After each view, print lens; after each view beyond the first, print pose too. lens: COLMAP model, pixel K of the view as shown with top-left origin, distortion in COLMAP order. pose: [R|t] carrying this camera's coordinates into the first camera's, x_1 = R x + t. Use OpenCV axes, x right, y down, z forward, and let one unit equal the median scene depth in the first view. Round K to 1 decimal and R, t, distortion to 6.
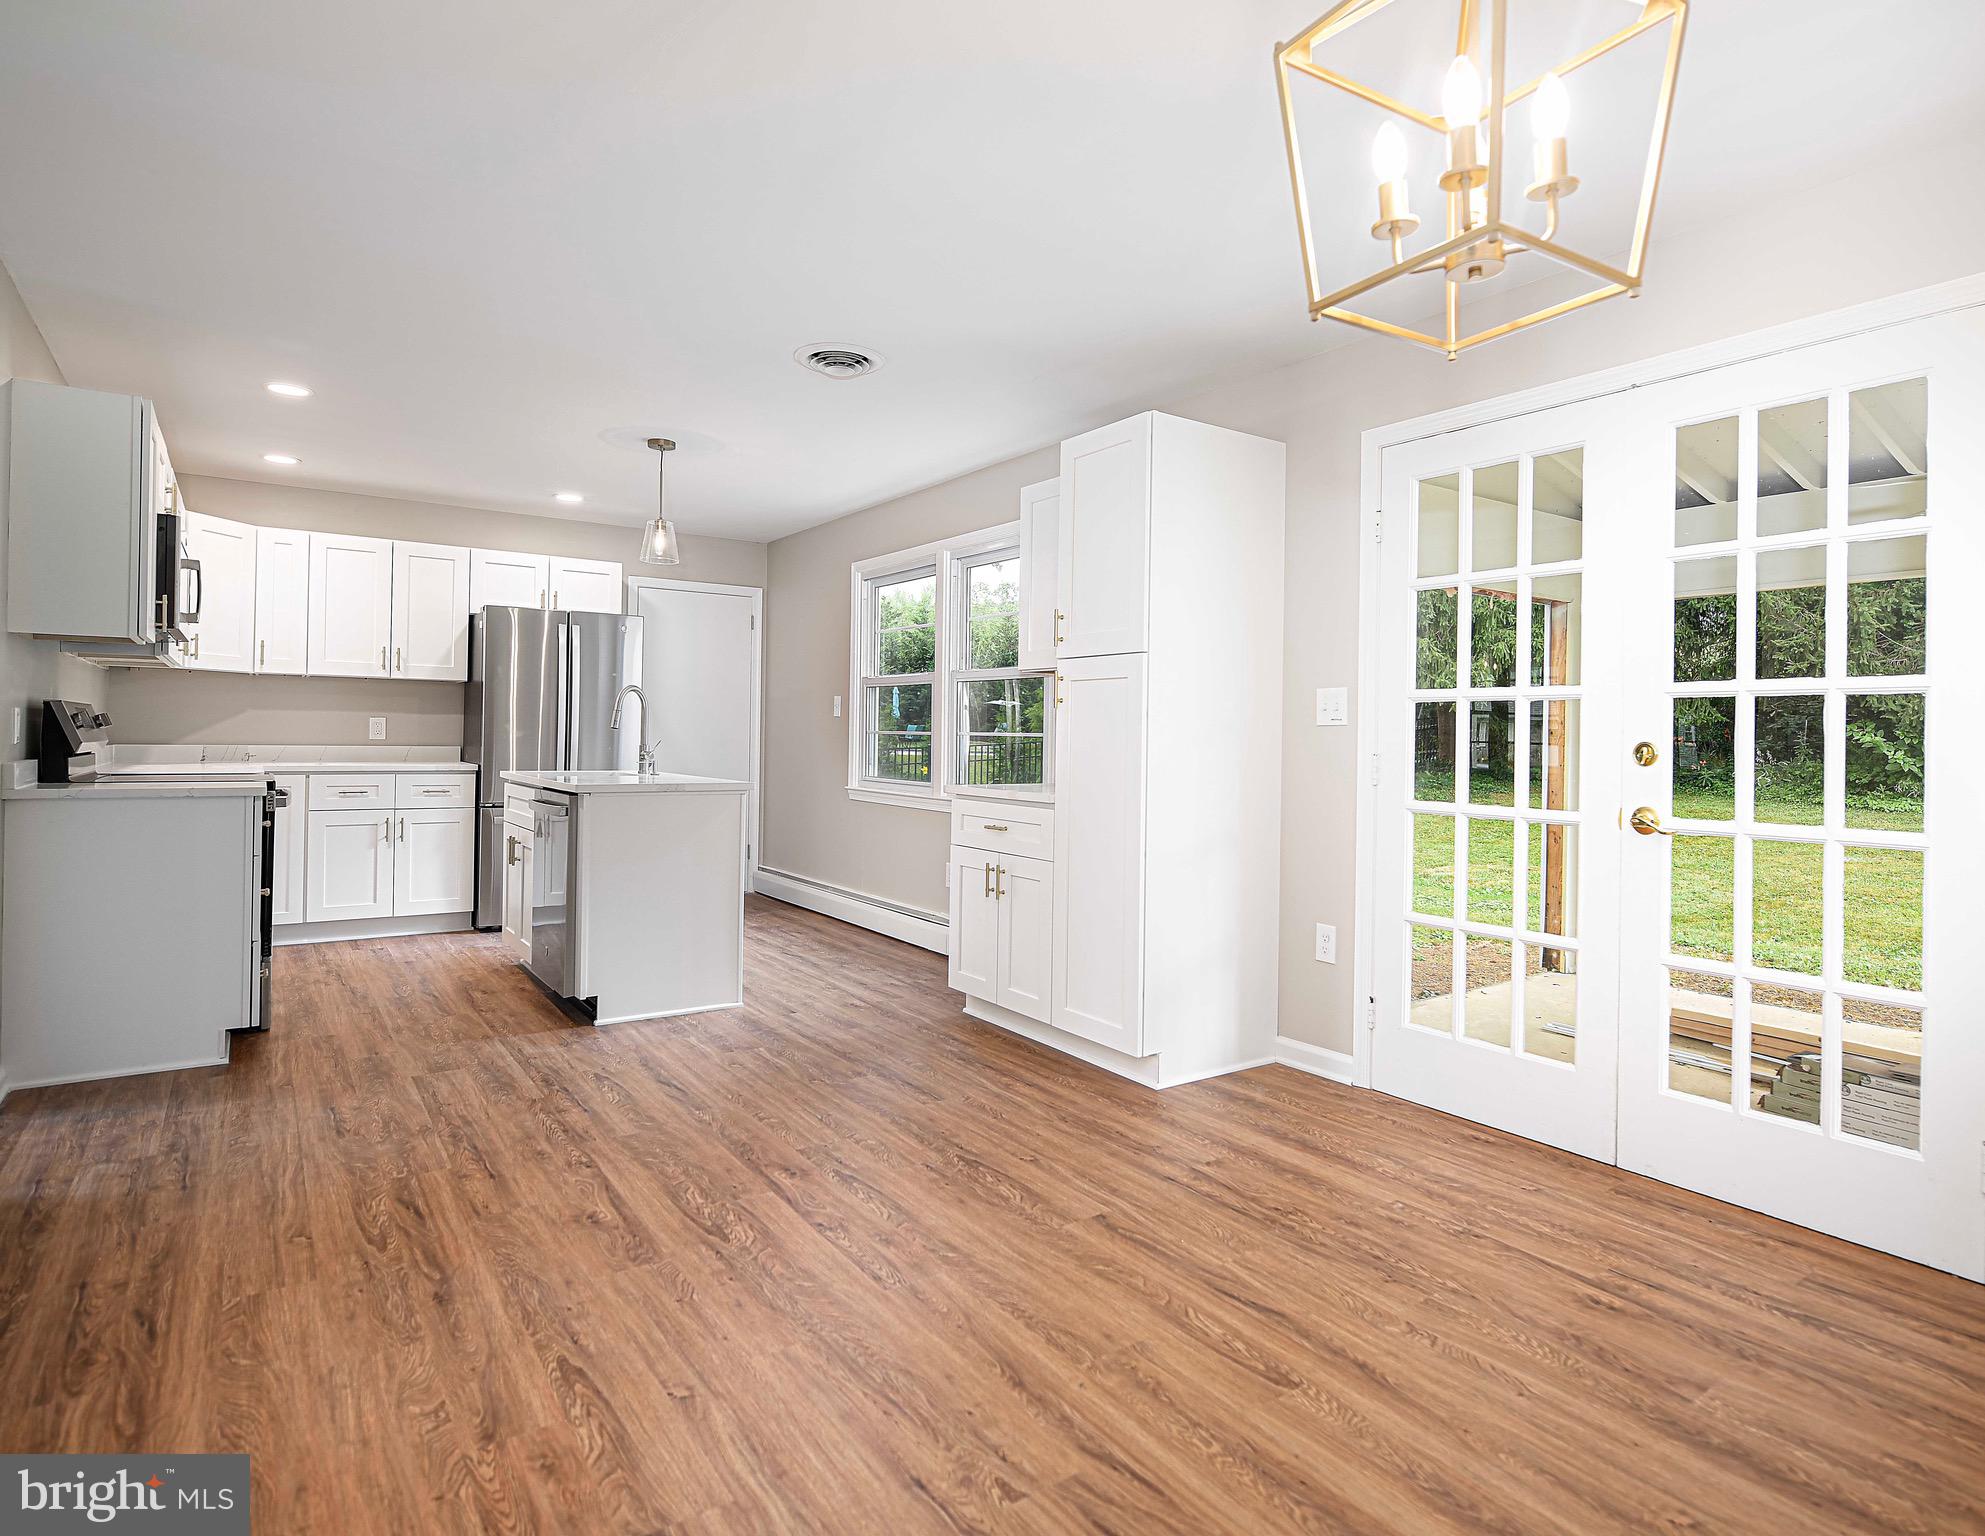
lens RADIAL K [[1076.8, 0, 1052.3], [0, 1076.8, 735.7], [0, 0, 1]] dist [-0.016764, -0.000518]
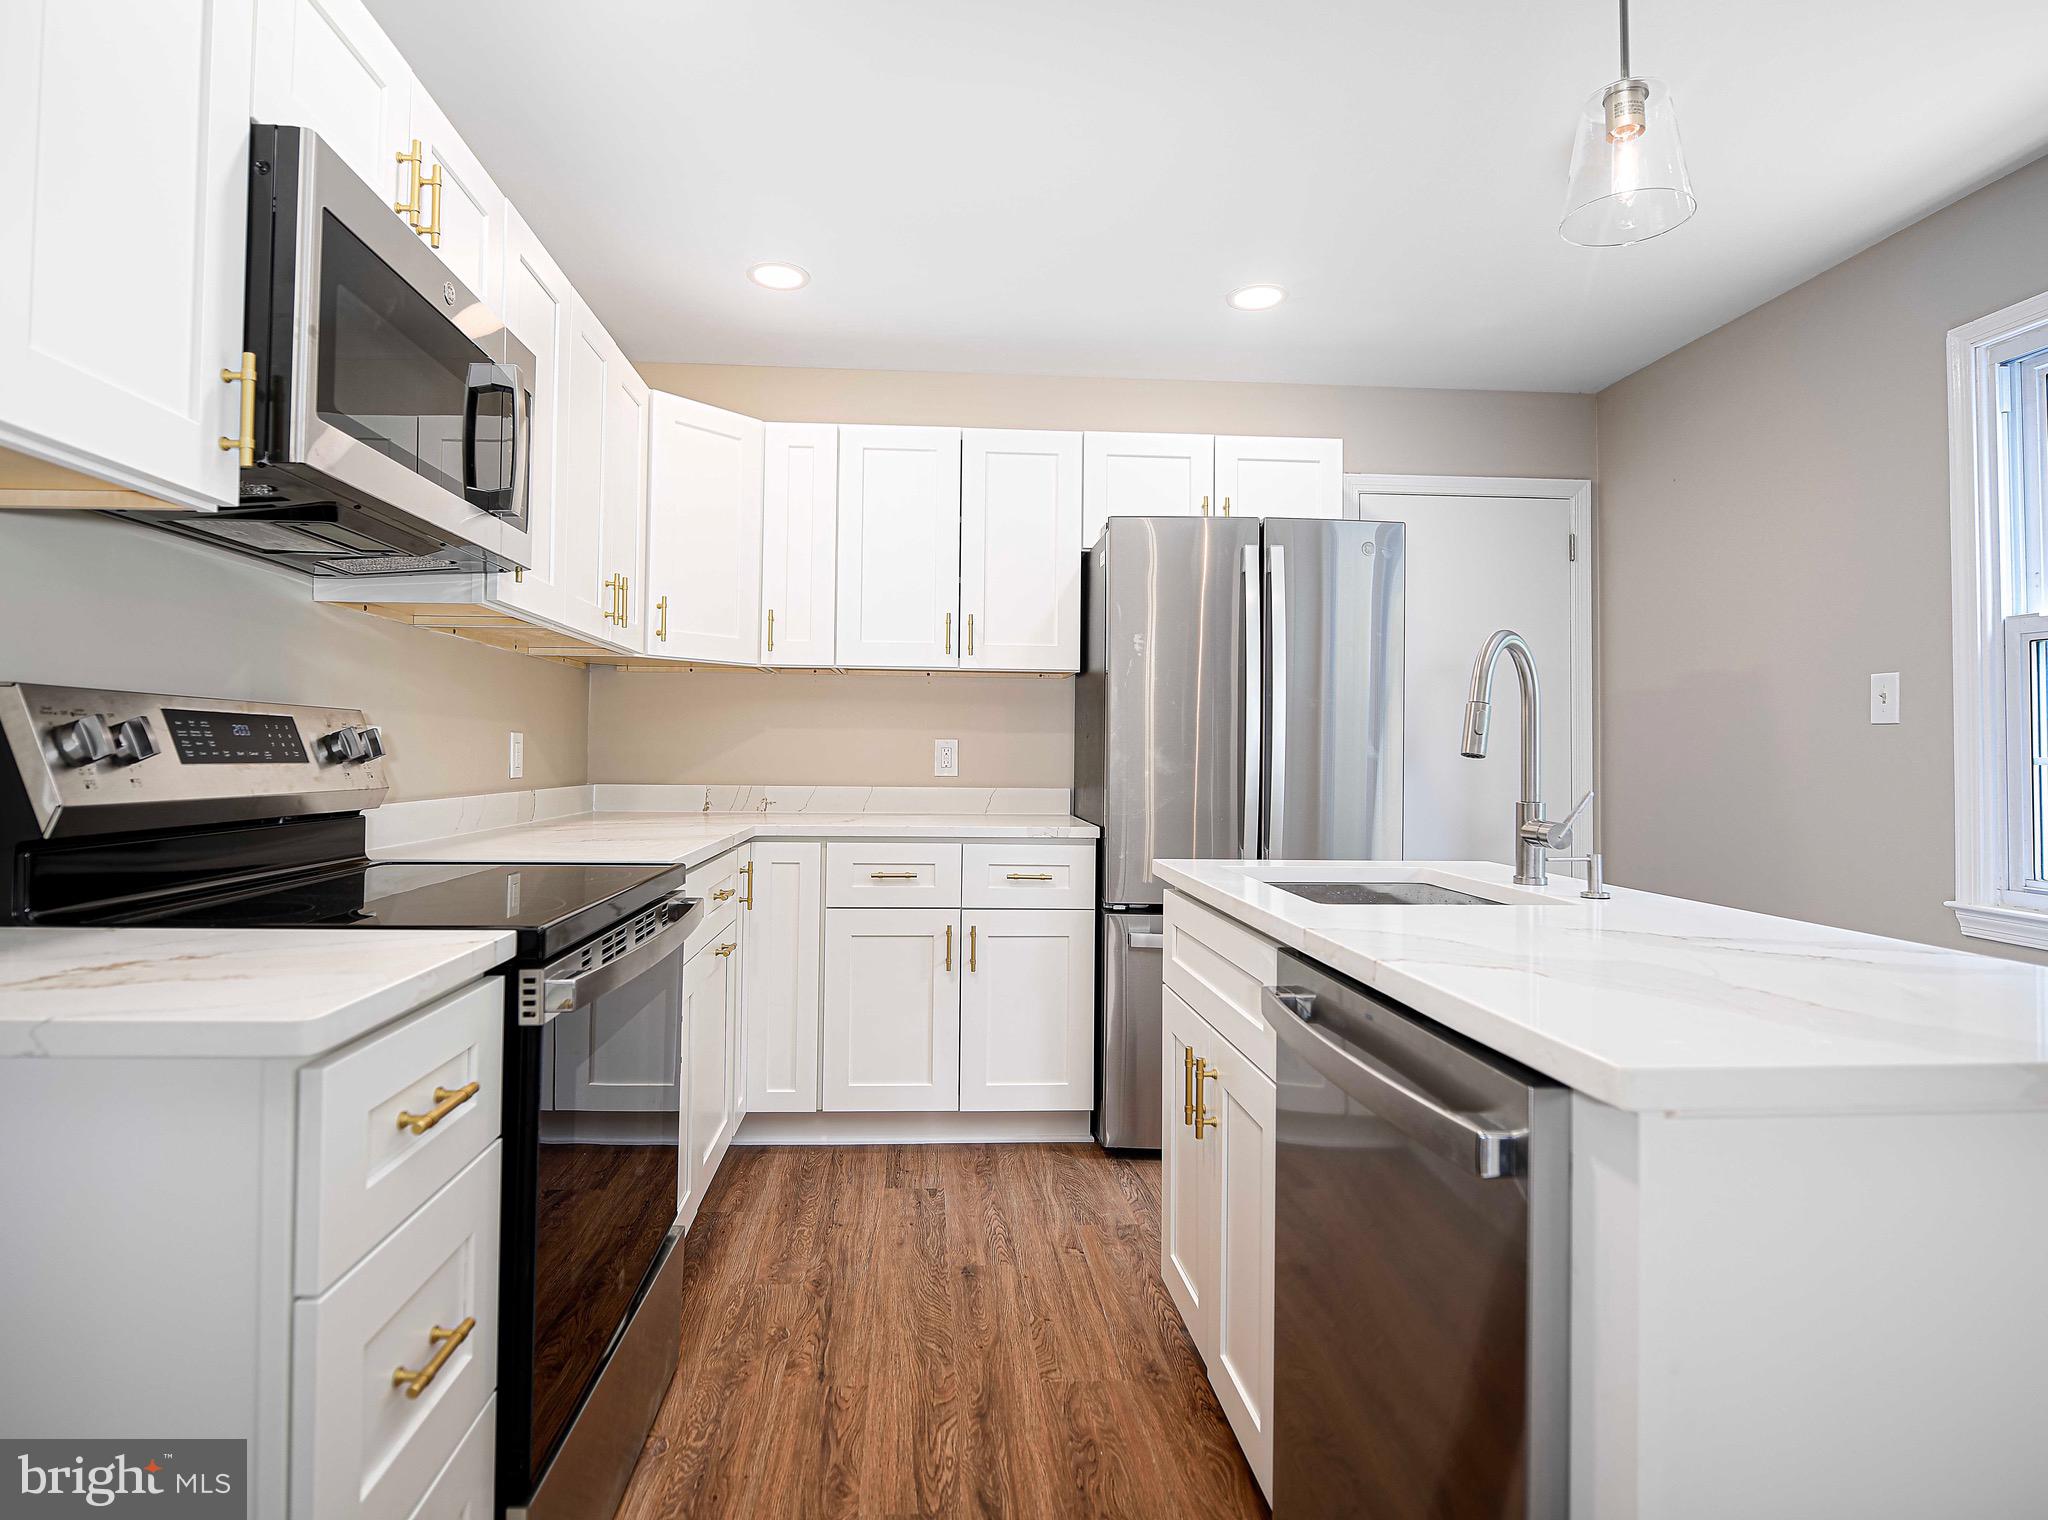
lens RADIAL K [[1117.9, 0, 972.5], [0, 1117.9, 724.3], [0, 0, 1]] dist [-0.009008, -0.004731]
pose [[0.834652, -0.020143, -0.550409, -0.595525], [0.002054, 0.999438, -0.033462, -0.009764], [0.550774, 0.026798, 0.834224, 1.058718]]
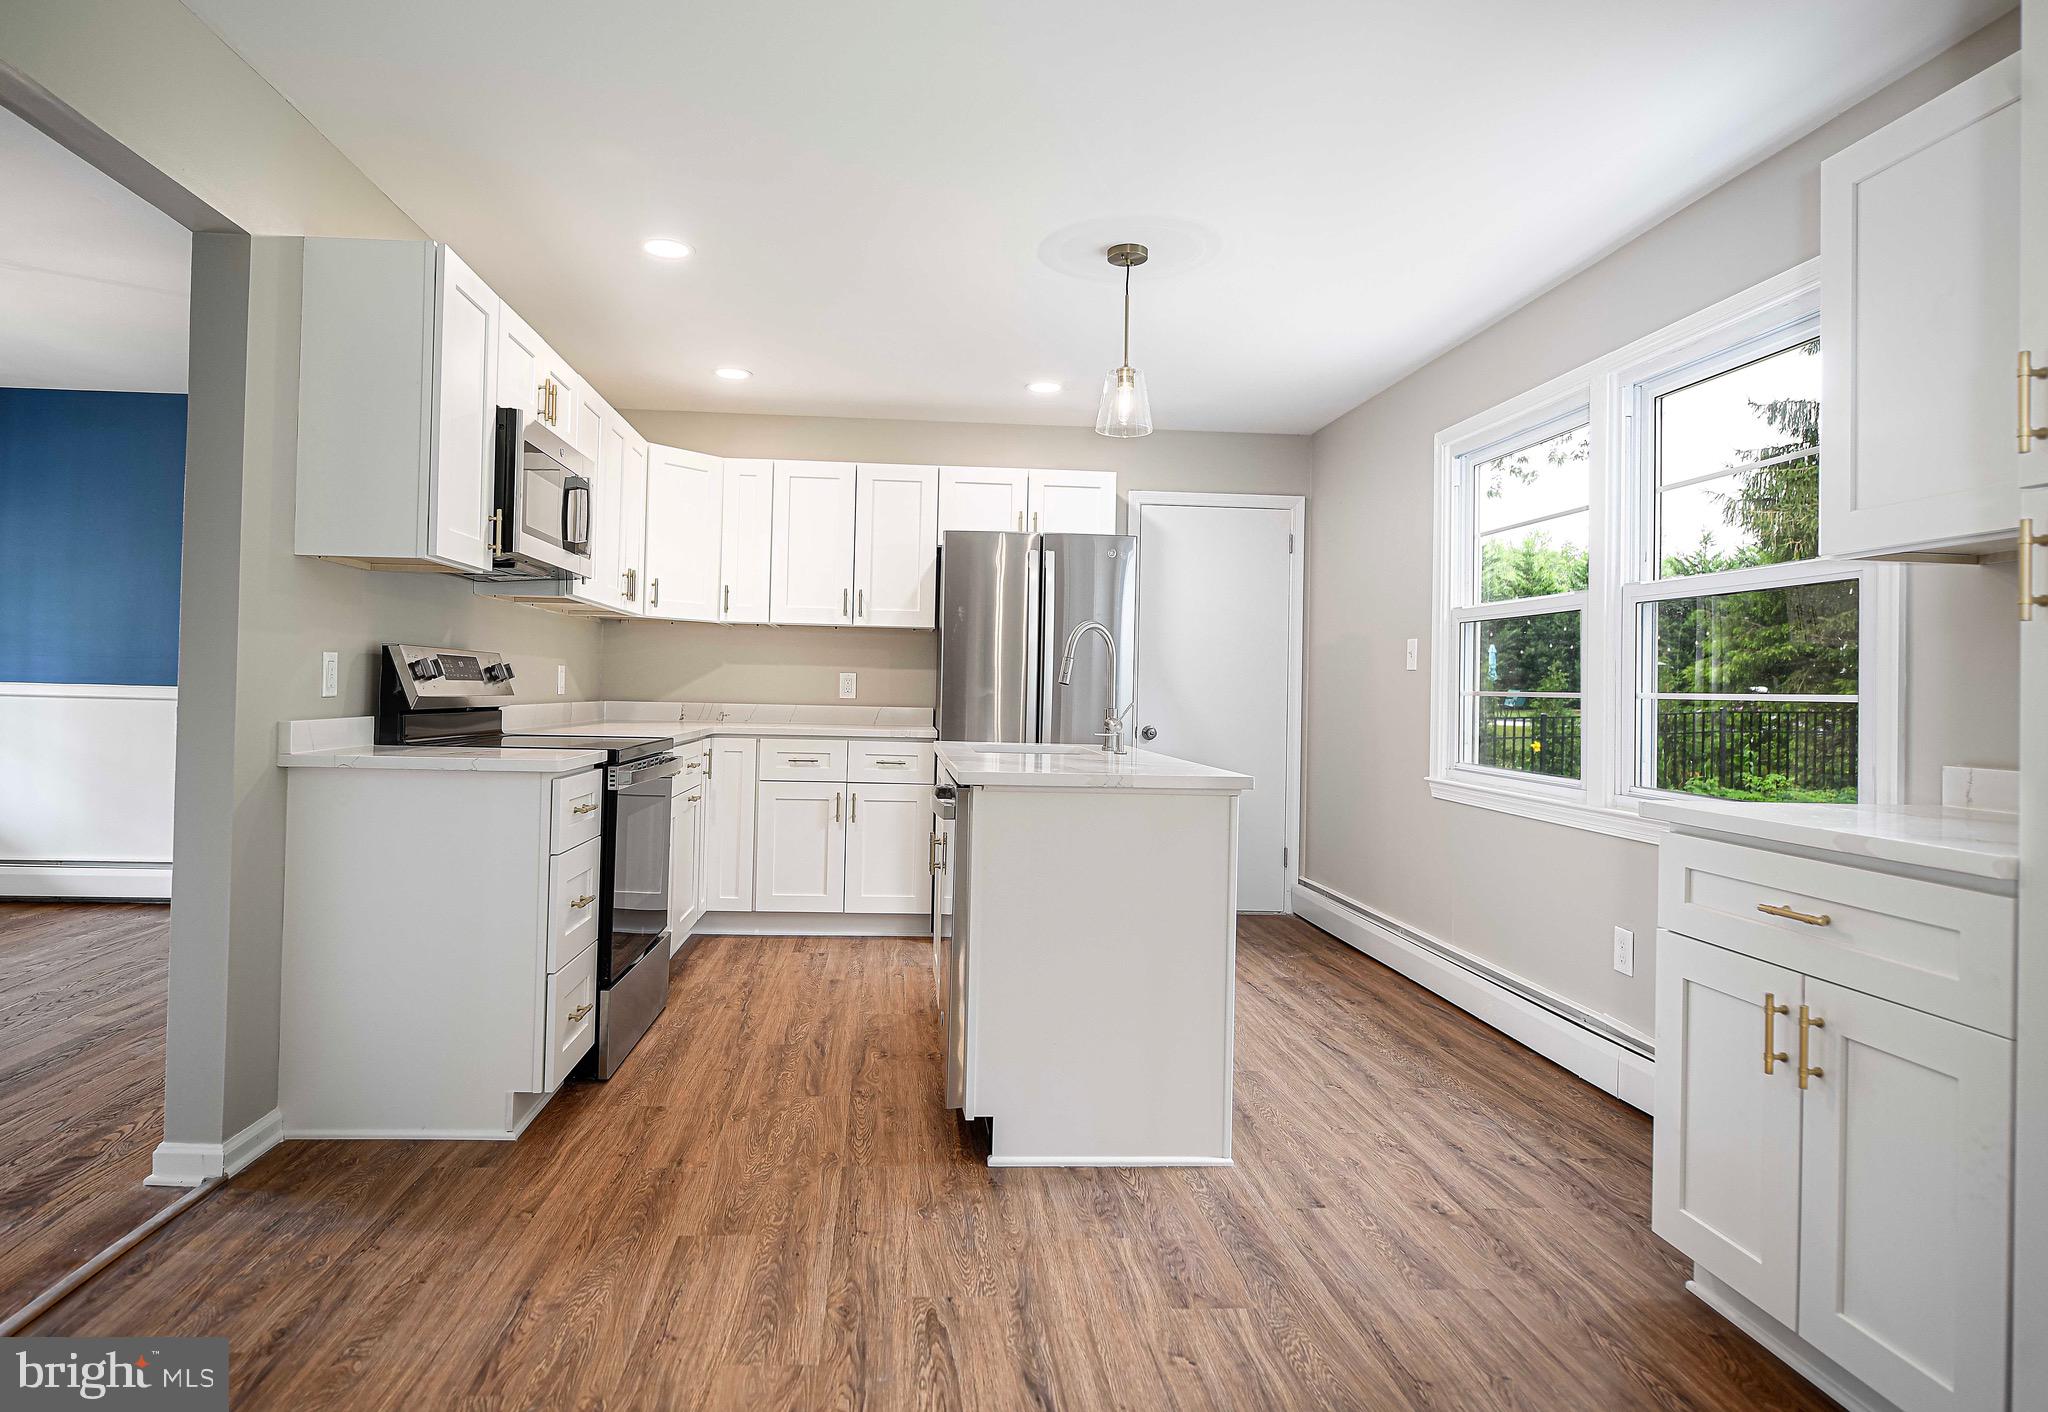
lens RADIAL K [[1155.9, 0, 953.1], [0, 1155.9, 671.1], [0, 0, 1]] dist [-0.004299, -0.001273]
pose [[0.835853, -0.004078, -0.548938, -0.107831], [-0.009983, 0.999694, -0.022627, 0.003506], [0.548862, 0.024393, 0.835557, 0.585601]]
